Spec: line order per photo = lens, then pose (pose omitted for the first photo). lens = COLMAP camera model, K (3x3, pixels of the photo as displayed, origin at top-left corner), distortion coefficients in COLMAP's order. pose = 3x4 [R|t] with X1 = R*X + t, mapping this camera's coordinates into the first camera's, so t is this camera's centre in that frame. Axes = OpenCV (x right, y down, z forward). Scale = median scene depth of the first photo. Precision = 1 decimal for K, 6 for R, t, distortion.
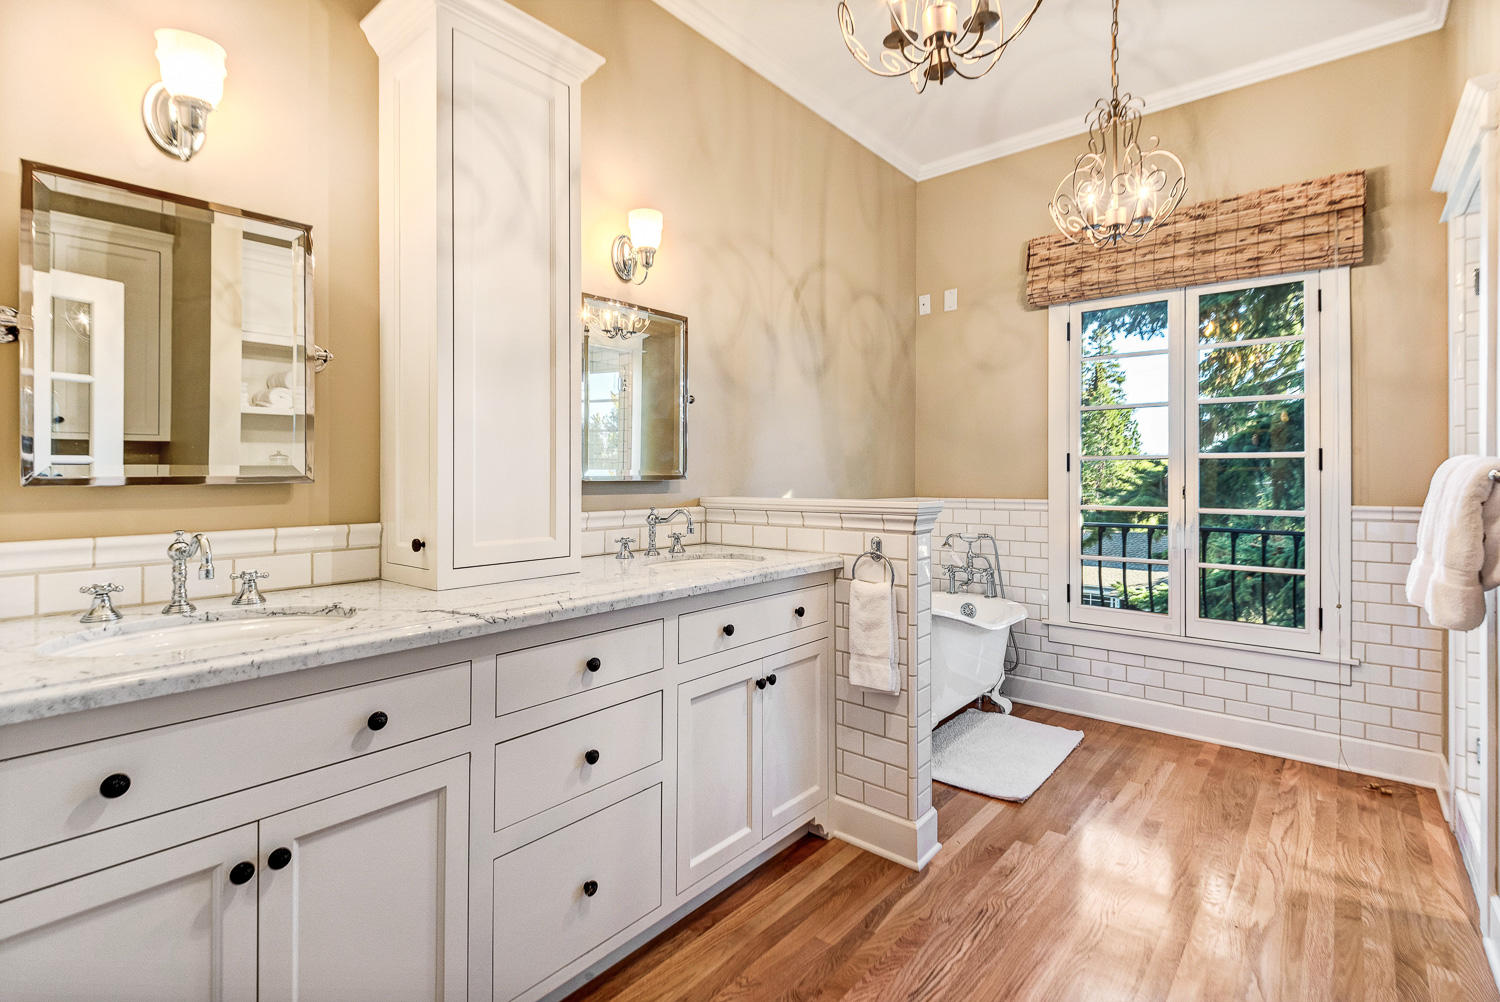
lens RADIAL K [[698.2, 0, 749.7], [0, 698.2, 478.2], [0, 0, 1]] dist [0.016988, -0.014160]
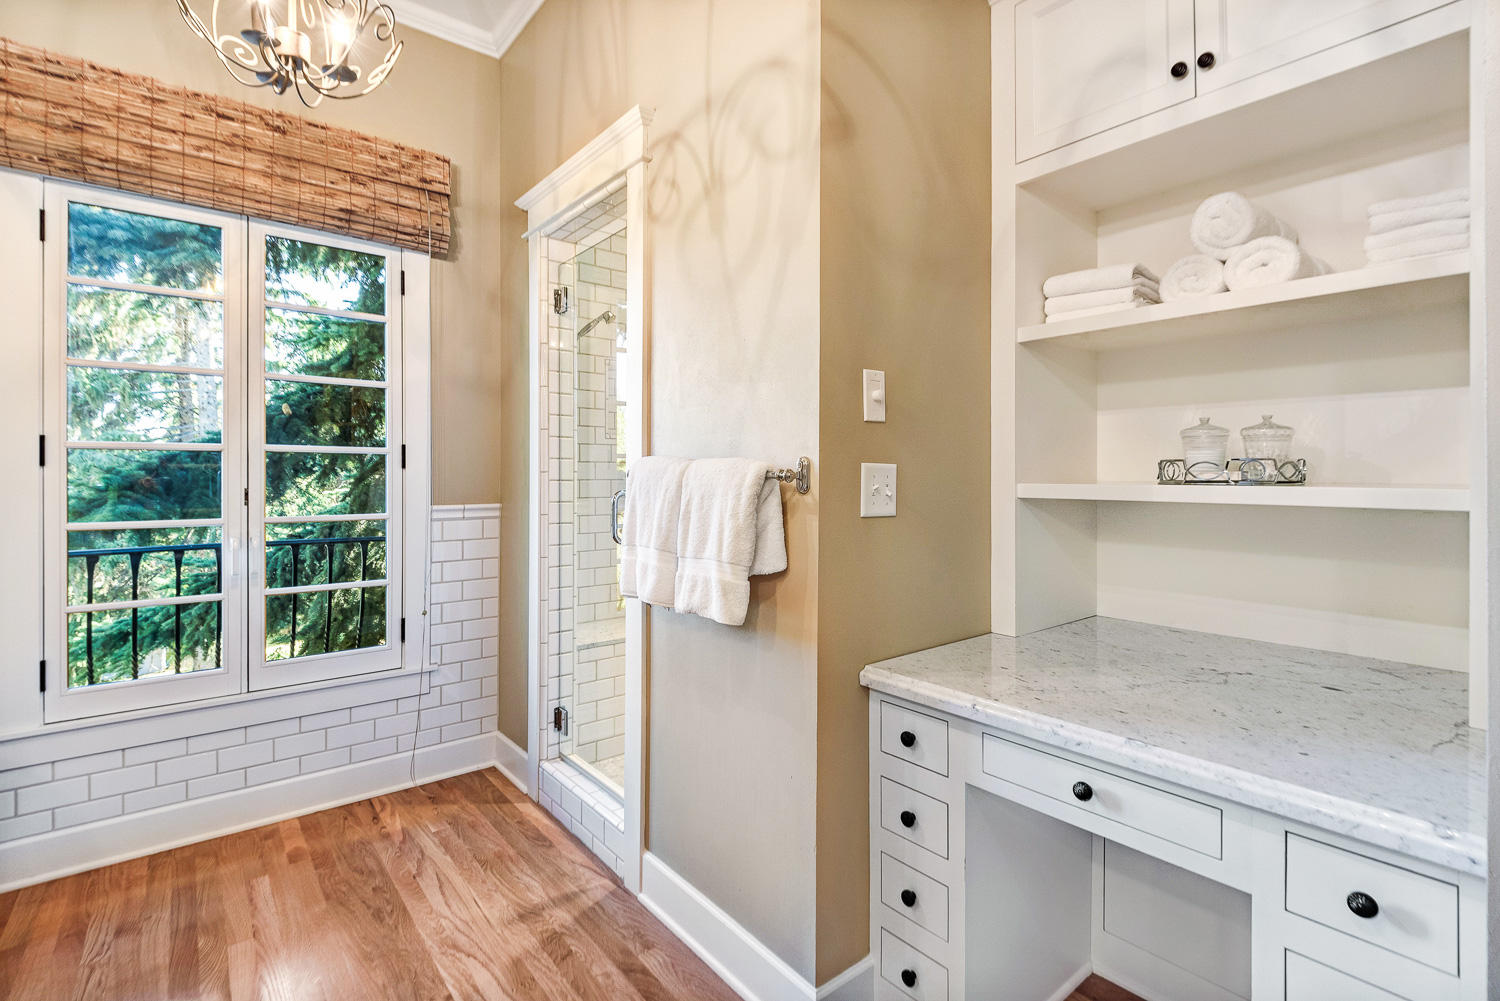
lens RADIAL K [[698.2, 0, 749.7], [0, 698.2, 477.7], [0, 0, 1]] dist [0.016988, -0.014160]
pose [[0.202128, -0.004007, 0.979351, 0.006962], [0.004262, 0.999986, 0.003211, -0.000143], [-0.979350, 0.003524, 0.202142, 0.372584]]
